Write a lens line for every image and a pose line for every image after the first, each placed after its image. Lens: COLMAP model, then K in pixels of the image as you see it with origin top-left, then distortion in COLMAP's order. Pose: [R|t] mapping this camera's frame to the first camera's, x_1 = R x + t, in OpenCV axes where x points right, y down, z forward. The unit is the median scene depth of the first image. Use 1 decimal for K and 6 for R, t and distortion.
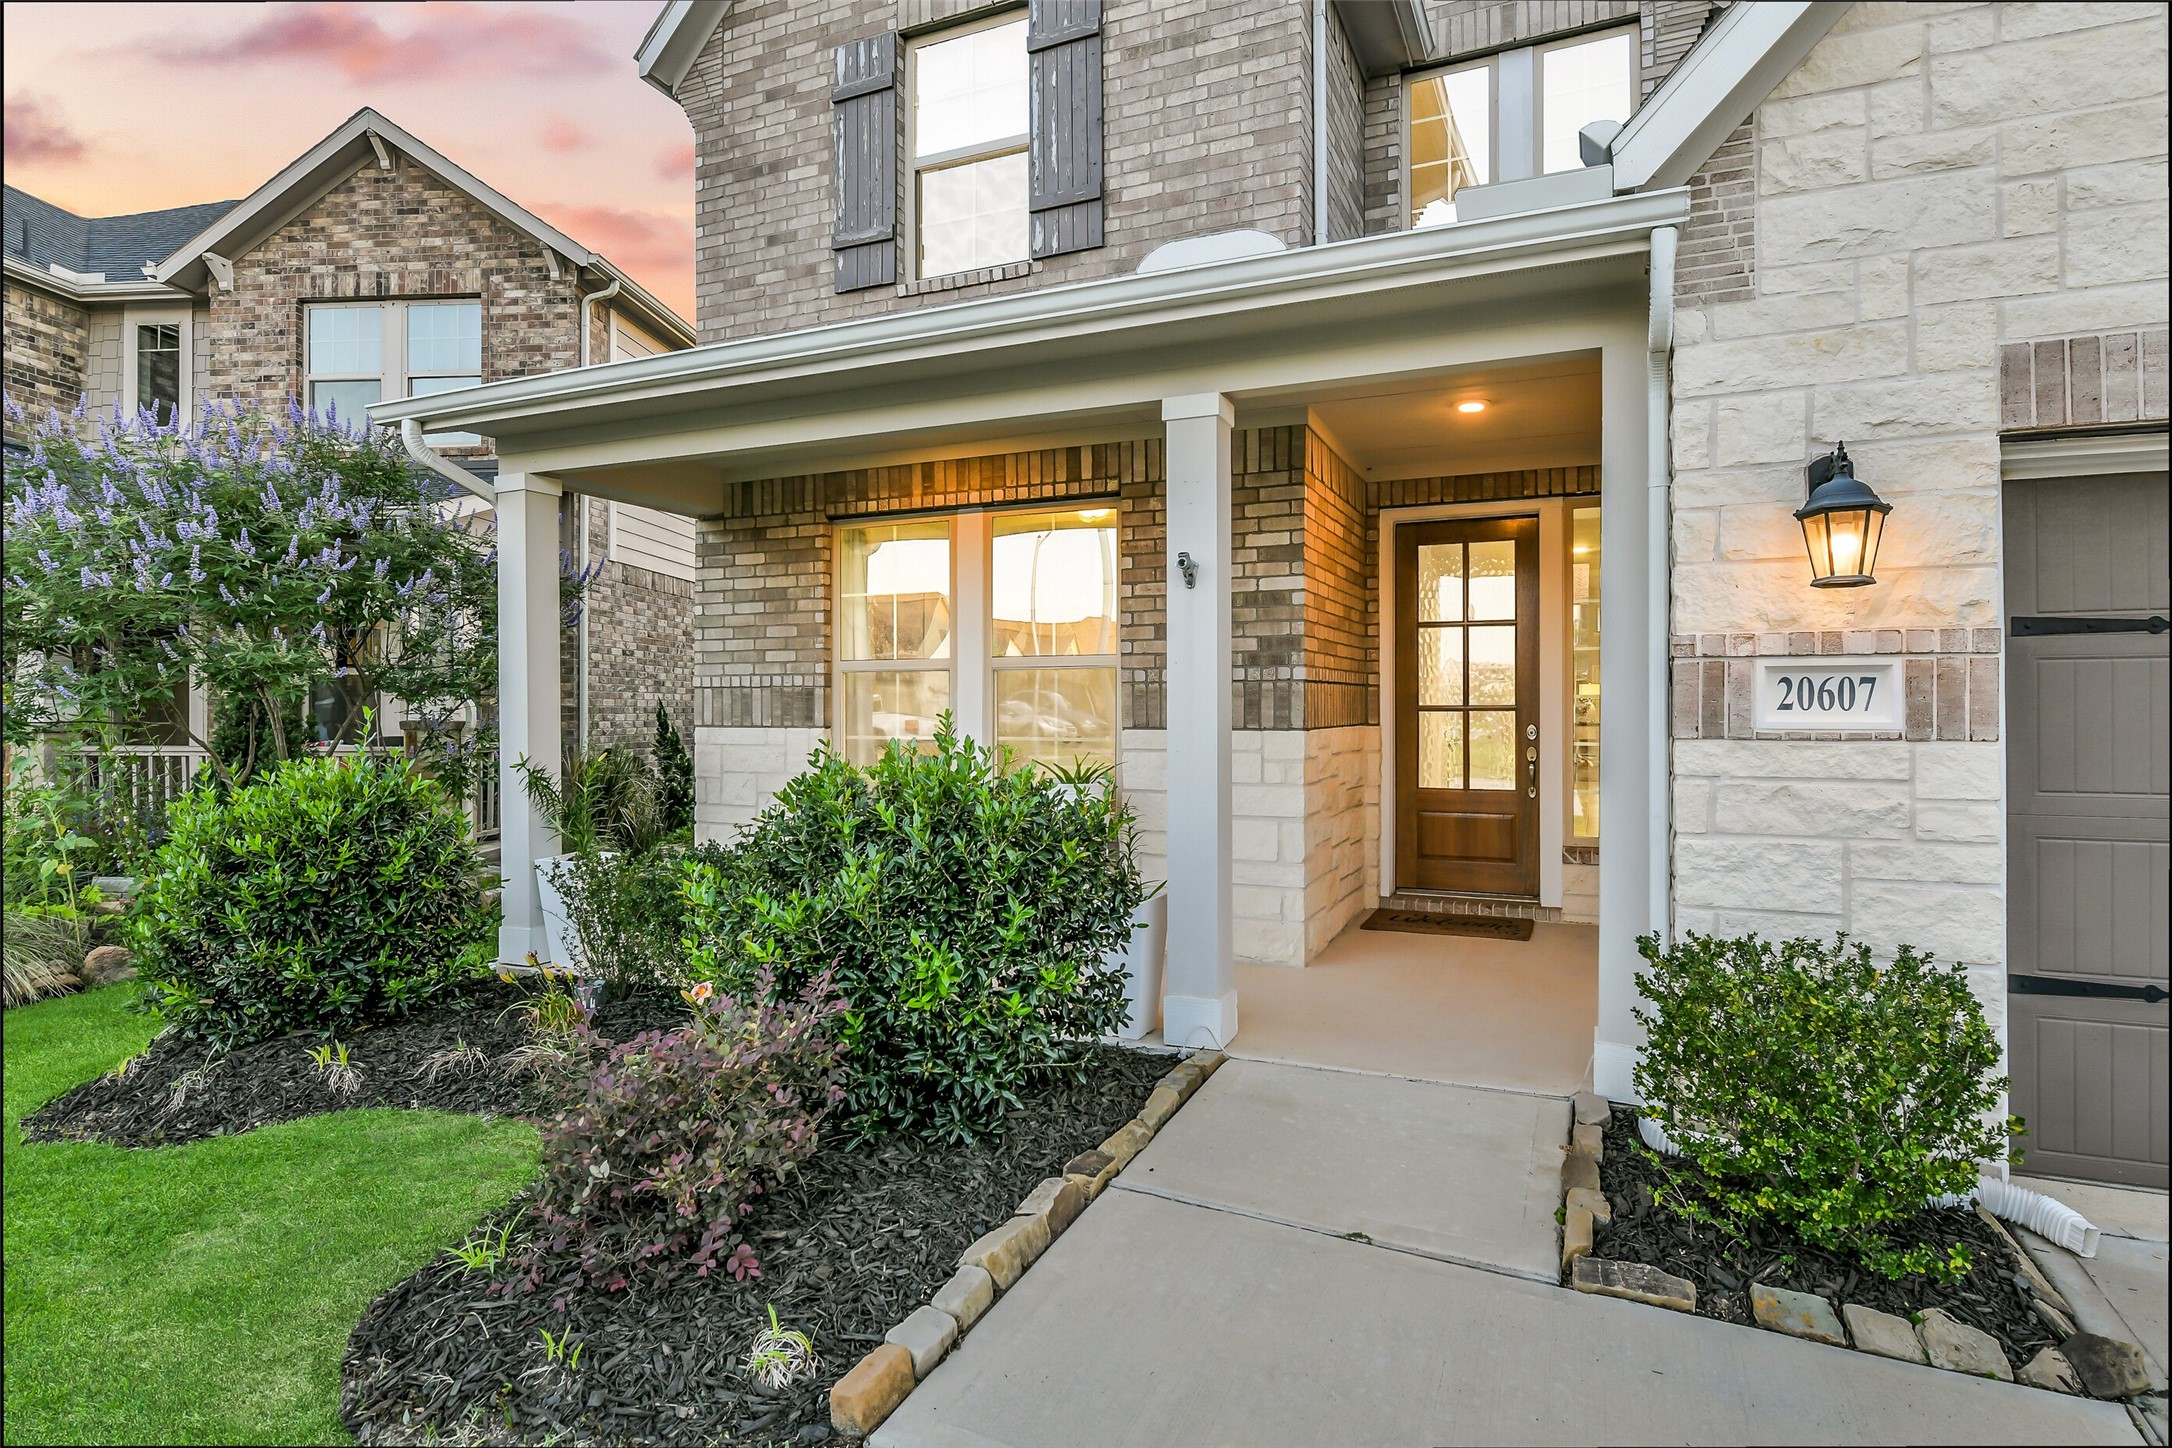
lens RADIAL K [[1150.1, 0, 1087.8], [0, 1150.1, 704.0], [0, 0, 1]] dist [0.000569, -0.004664]
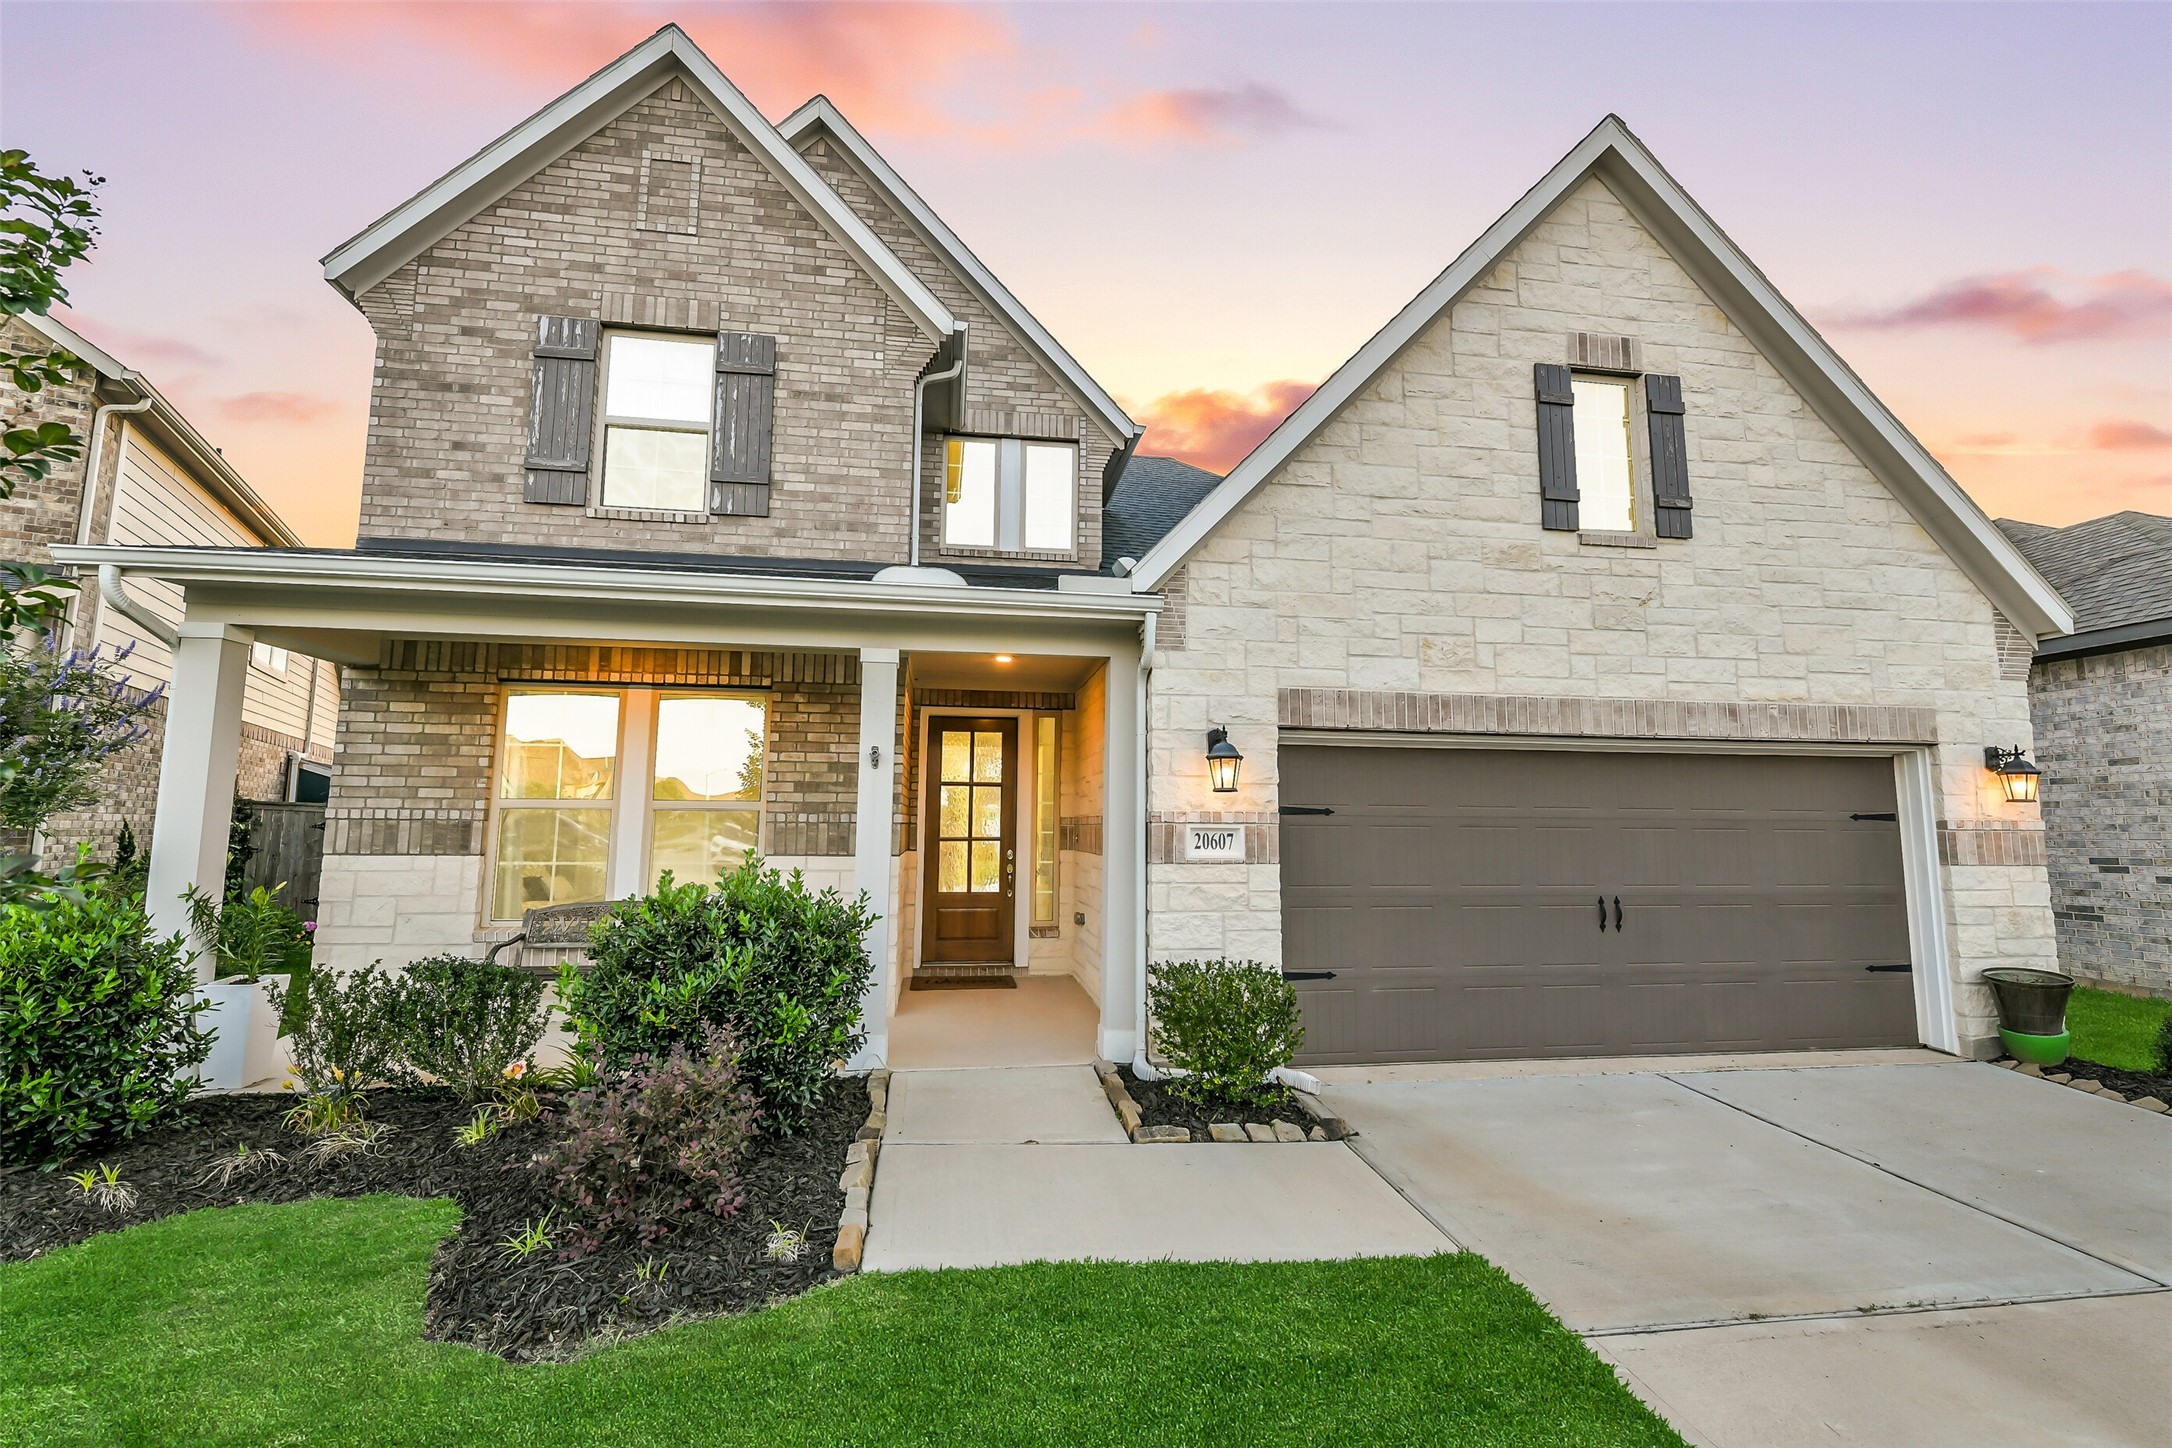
lens RADIAL K [[934.6, 0, 1091.3], [0, 934.6, 717.0], [0, 0, 1]] dist [0.005845, -0.003707]
pose [[0.839945, 0.072235, 0.537842, -0.250735], [-0.011611, 0.993267, -0.115268, -0.018460], [-0.542547, 0.090574, 0.835128, -0.168780]]
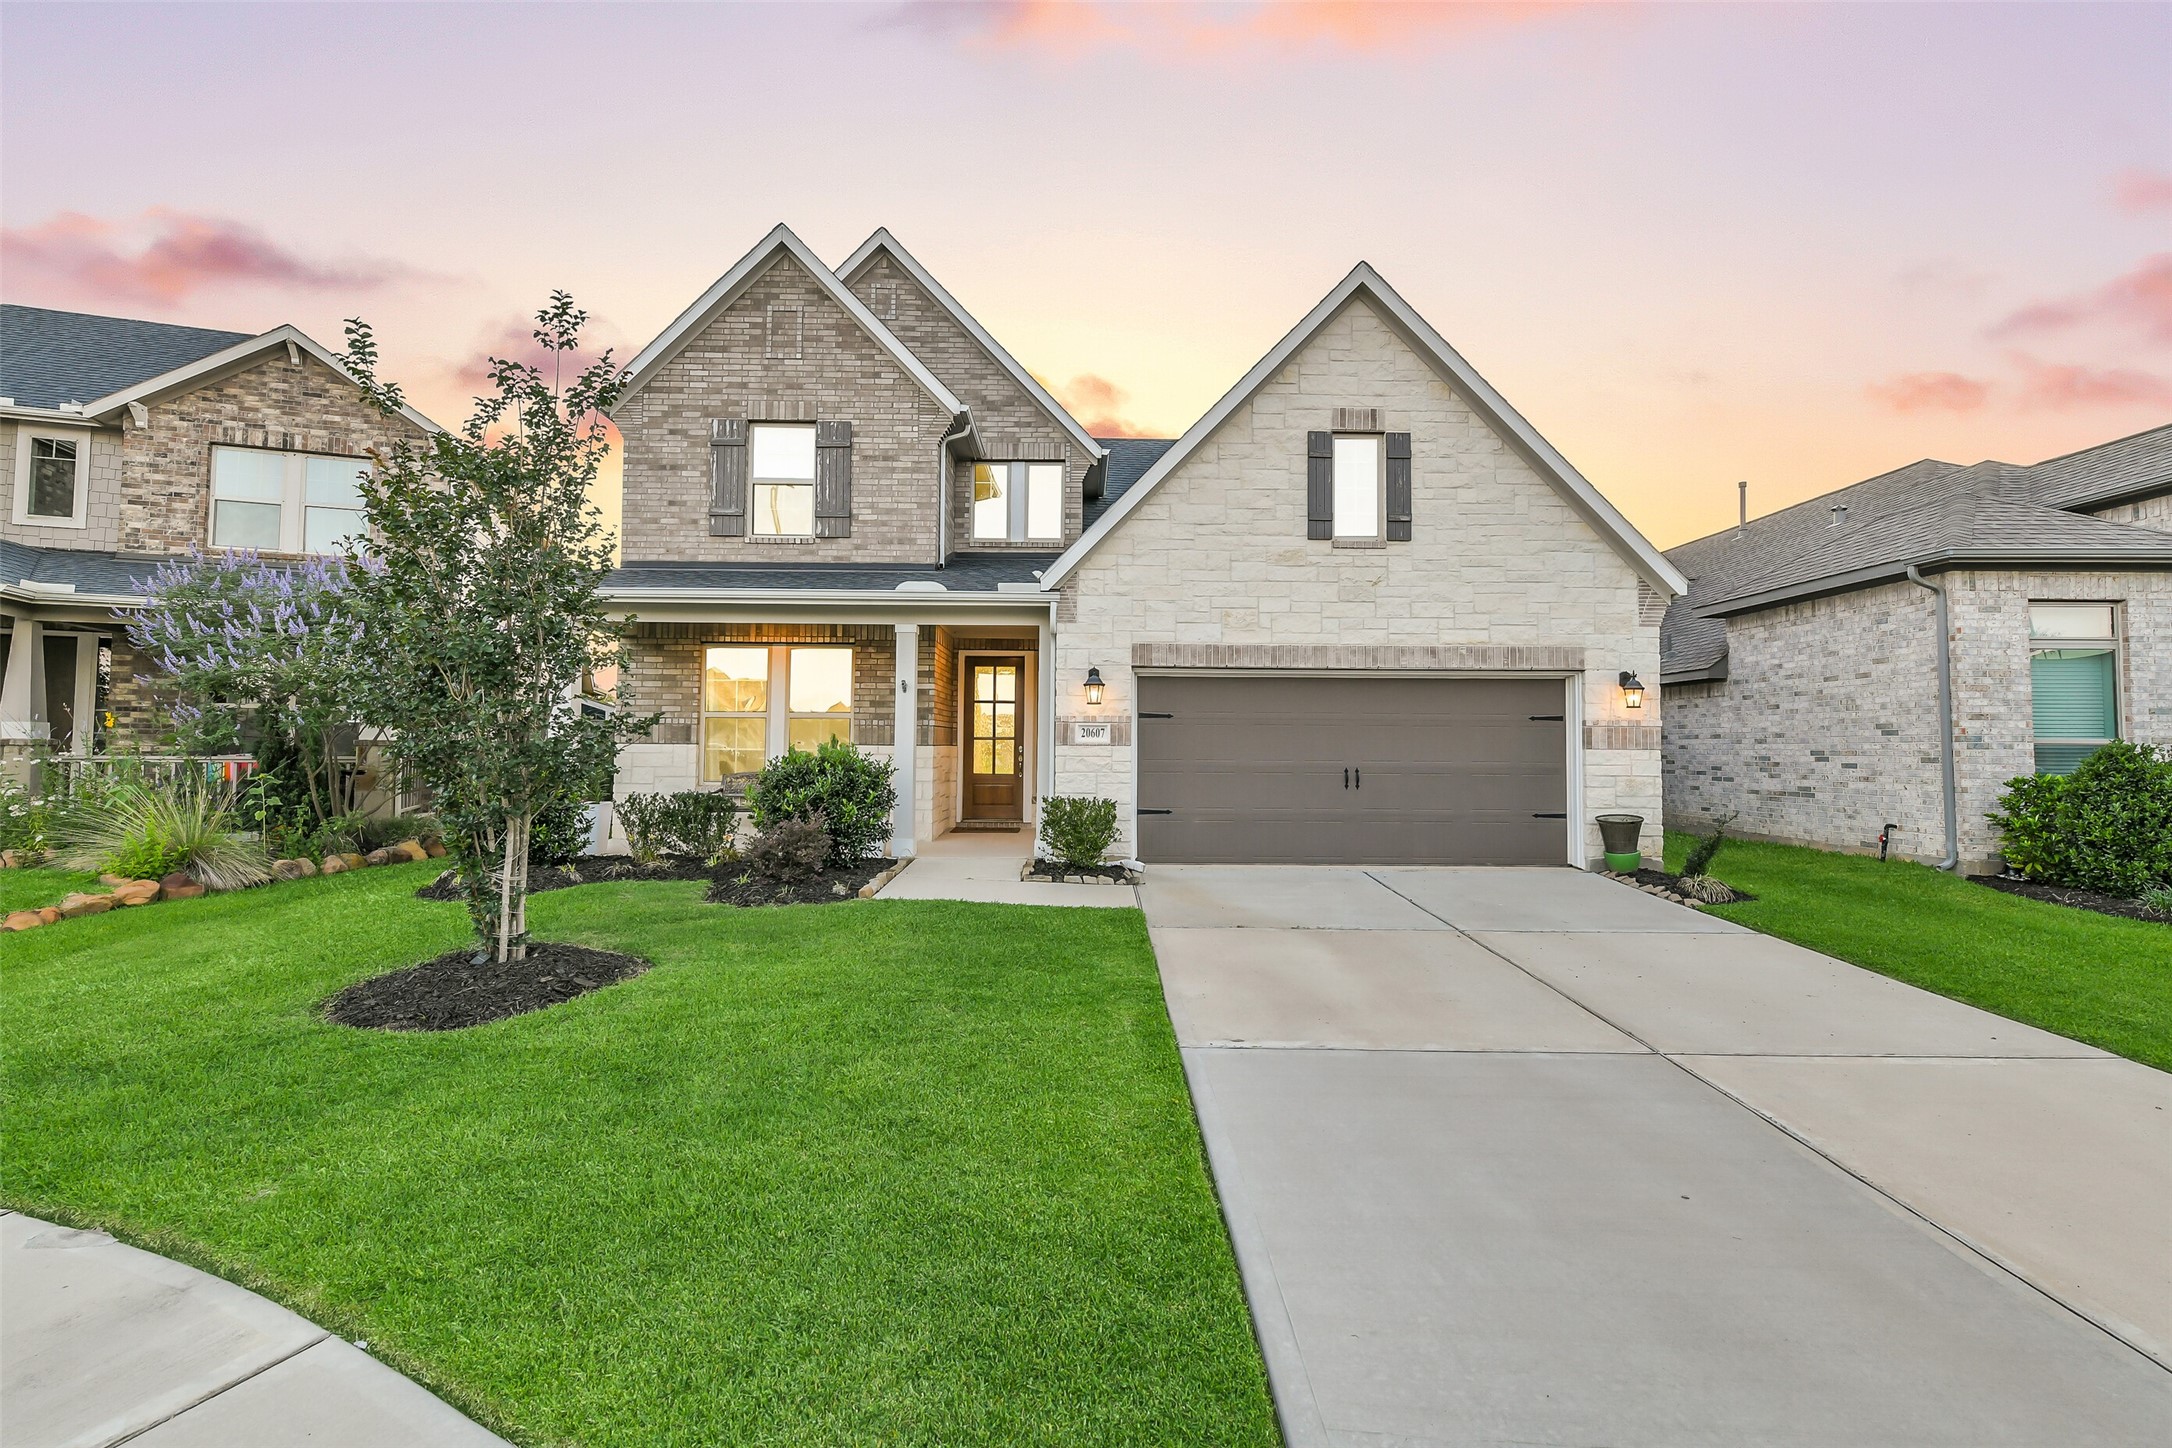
lens RADIAL K [[934.6, 0, 1090.6], [0, 934.6, 706.9], [0, 0, 1]] dist [0.005845, -0.003707]
pose [[0.907698, 0.026318, 0.418797, -0.318288], [-0.010841, 0.999169, -0.039293, 0.013446], [-0.419483, 0.031126, 0.907229, -0.885183]]
